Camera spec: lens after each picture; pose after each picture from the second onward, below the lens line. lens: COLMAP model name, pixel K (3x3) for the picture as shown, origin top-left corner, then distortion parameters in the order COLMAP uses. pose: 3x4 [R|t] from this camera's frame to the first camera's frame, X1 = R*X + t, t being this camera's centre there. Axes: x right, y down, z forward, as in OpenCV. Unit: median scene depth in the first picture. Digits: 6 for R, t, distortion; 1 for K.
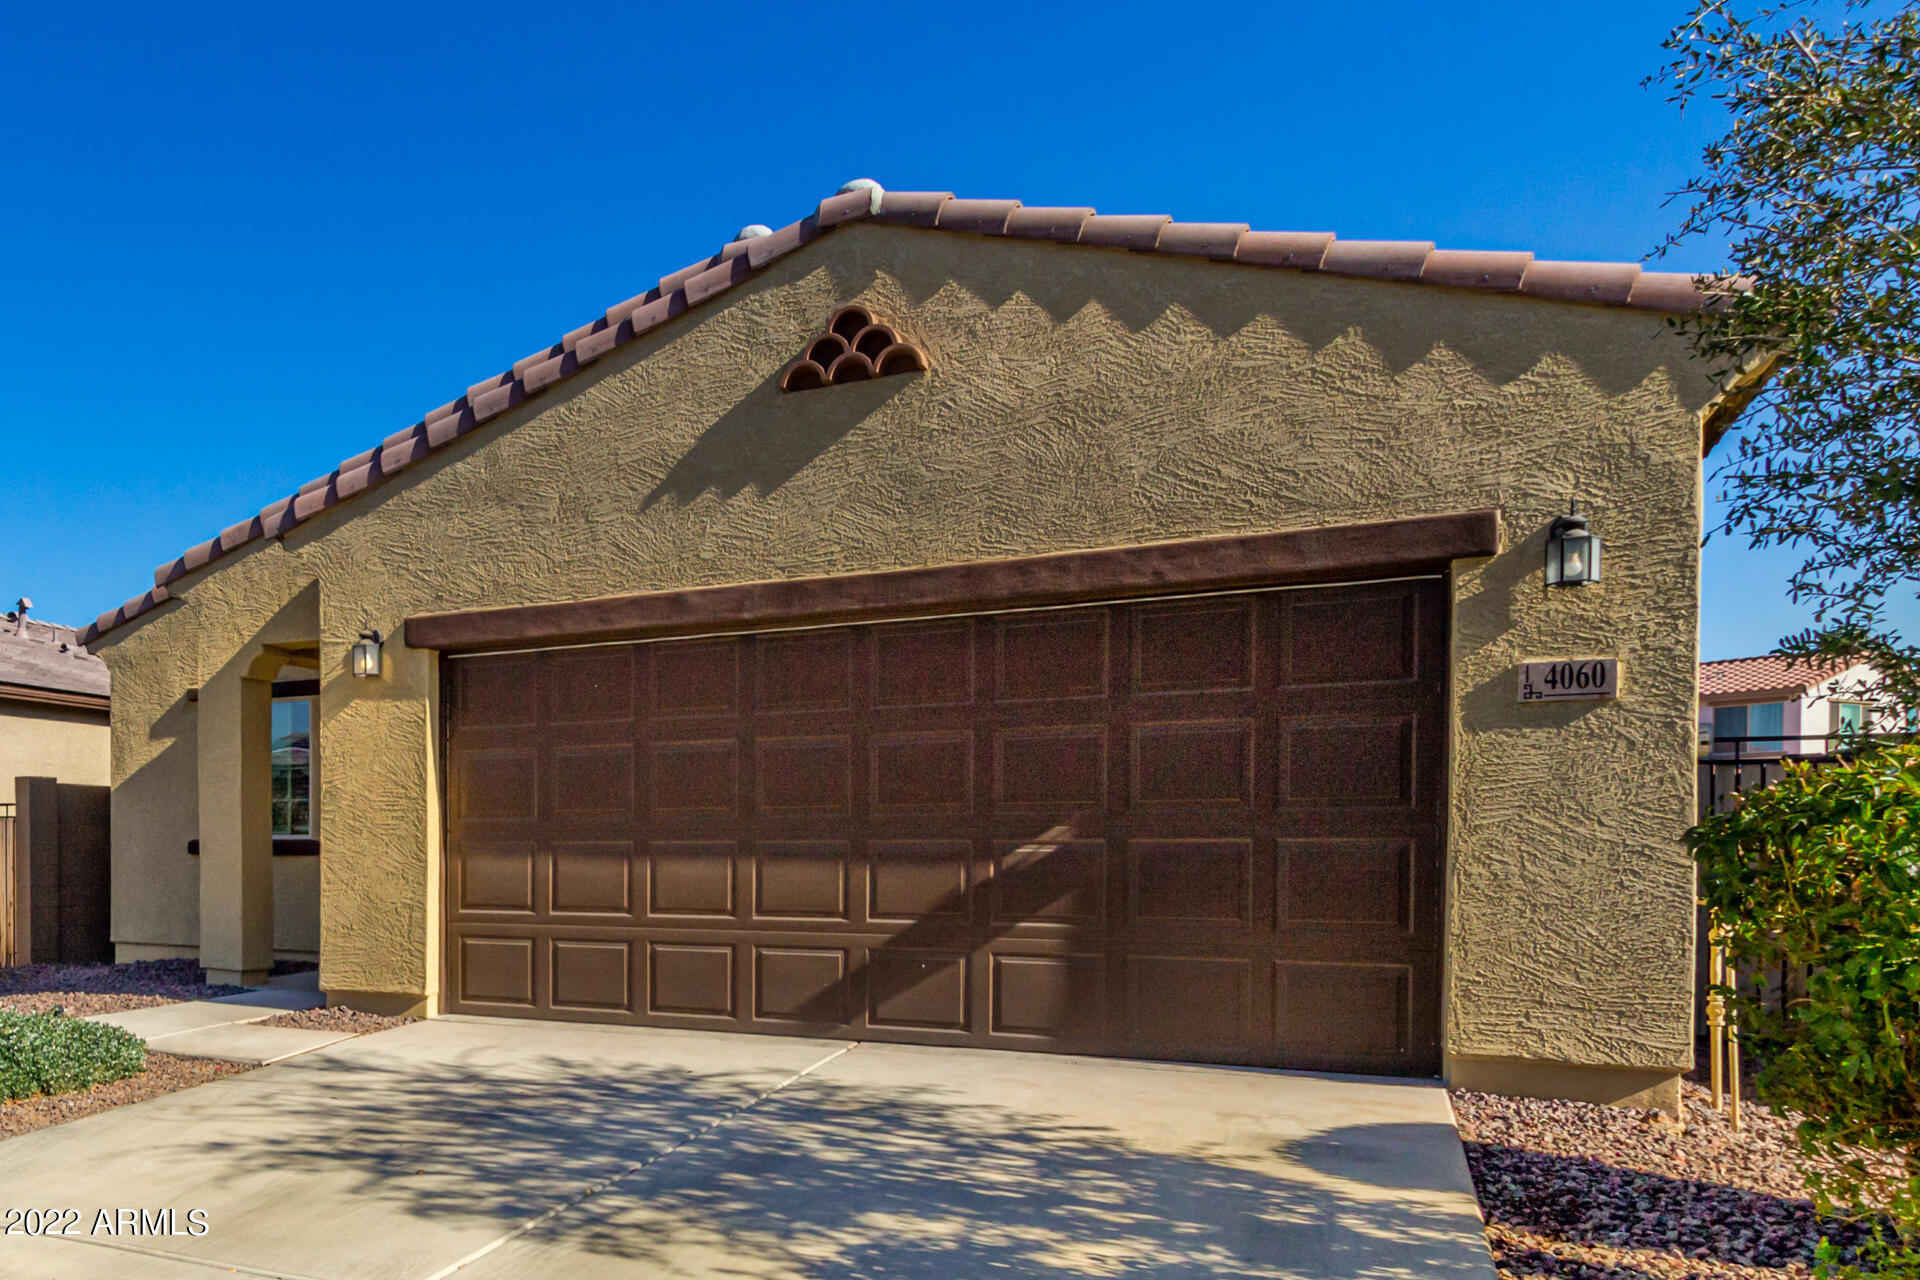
lens RADIAL K [[903.5, 0, 1005.8], [0, 903.5, 648.6], [0, 0, 1]] dist [0.003437, -0.000463]
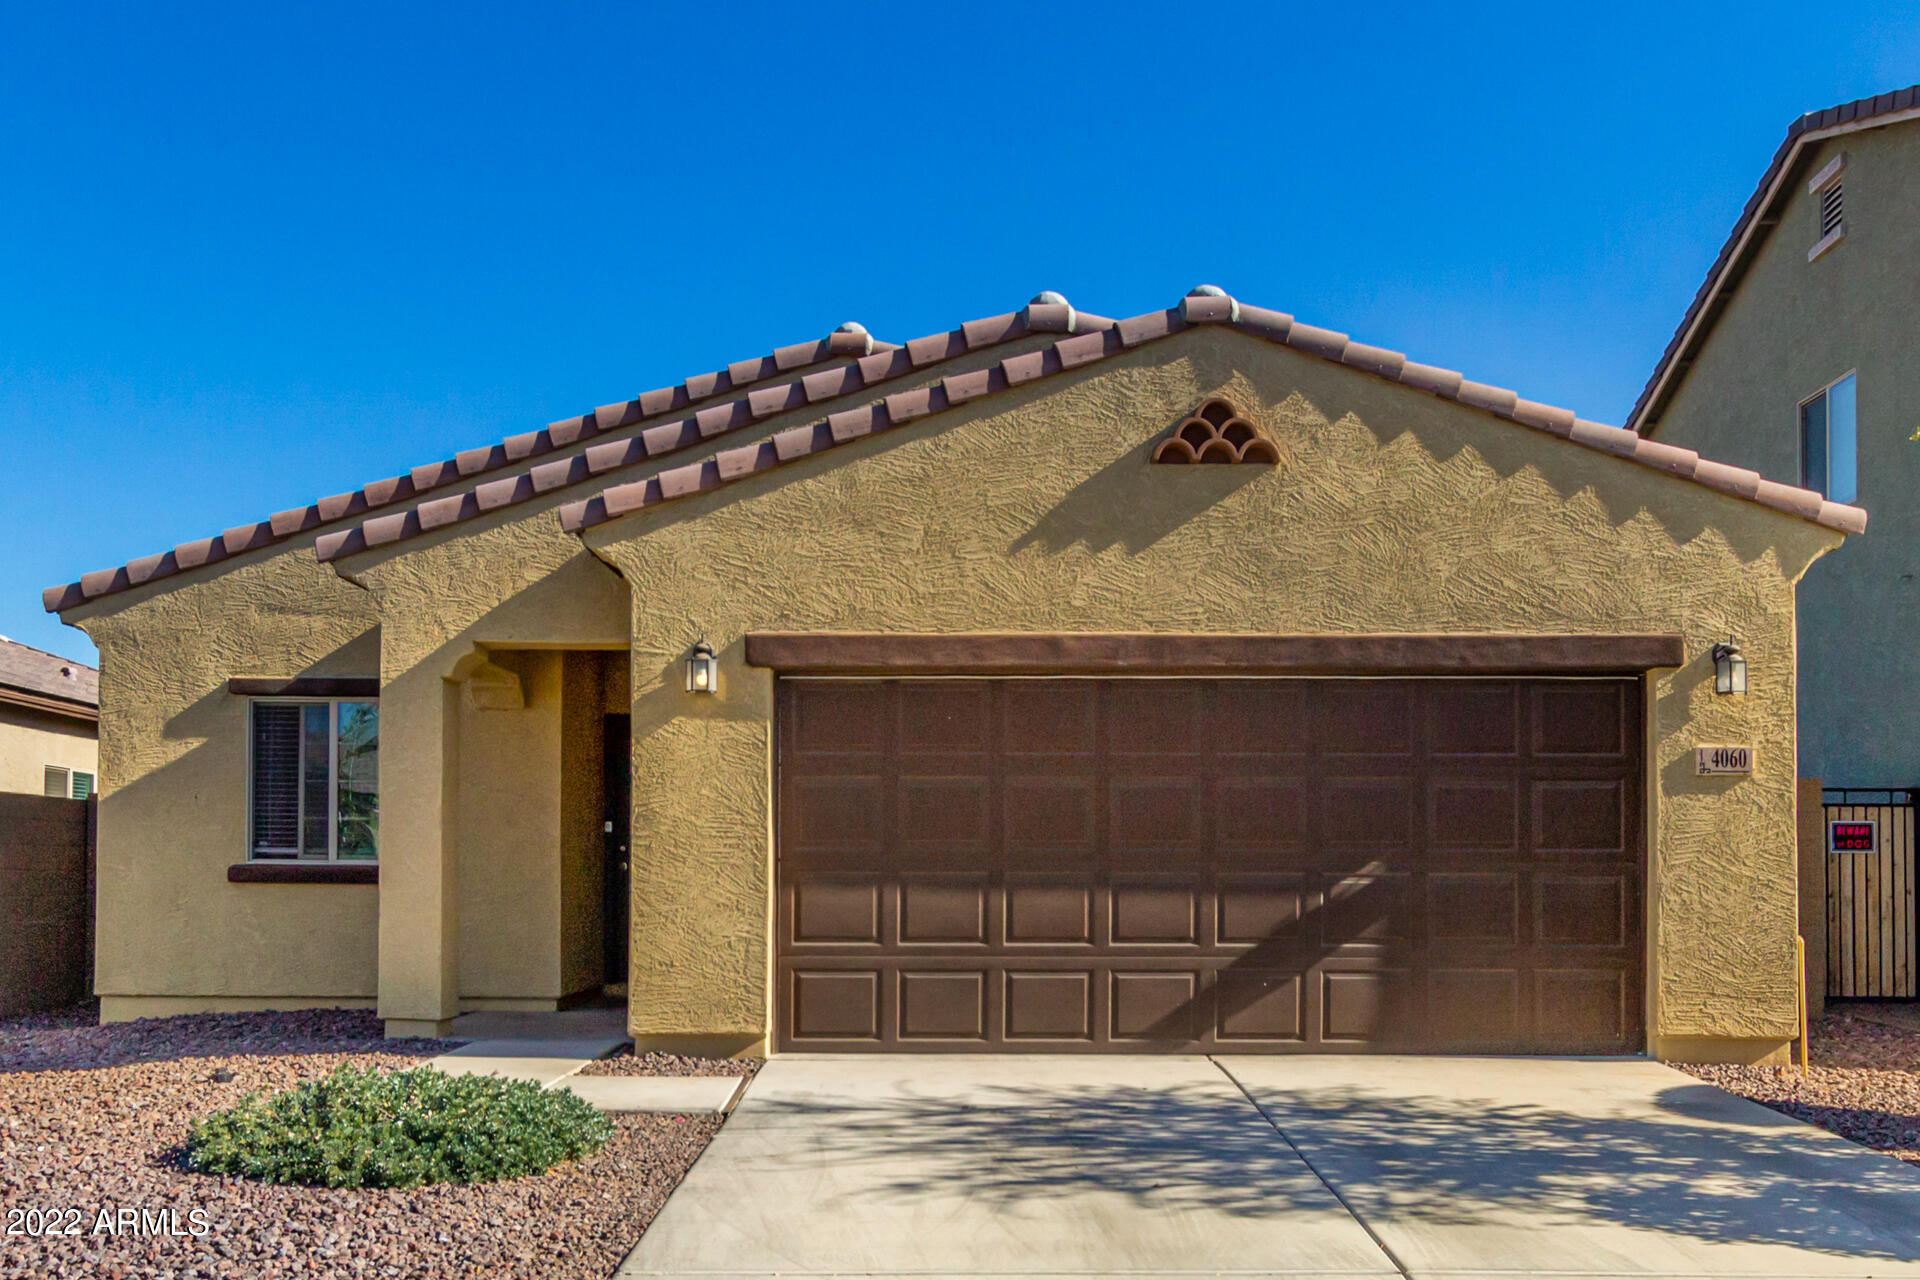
lens RADIAL K [[878.4, 0, 1038.2], [0, 878.4, 654.9], [0, 0, 1]] dist [-0.000326, 0.000837]
pose [[0.947173, 0.082378, 0.309963, -0.718435], [-0.072964, 0.996456, -0.041865, 0.004708], [-0.312314, 0.017038, 0.949826, 0.030786]]
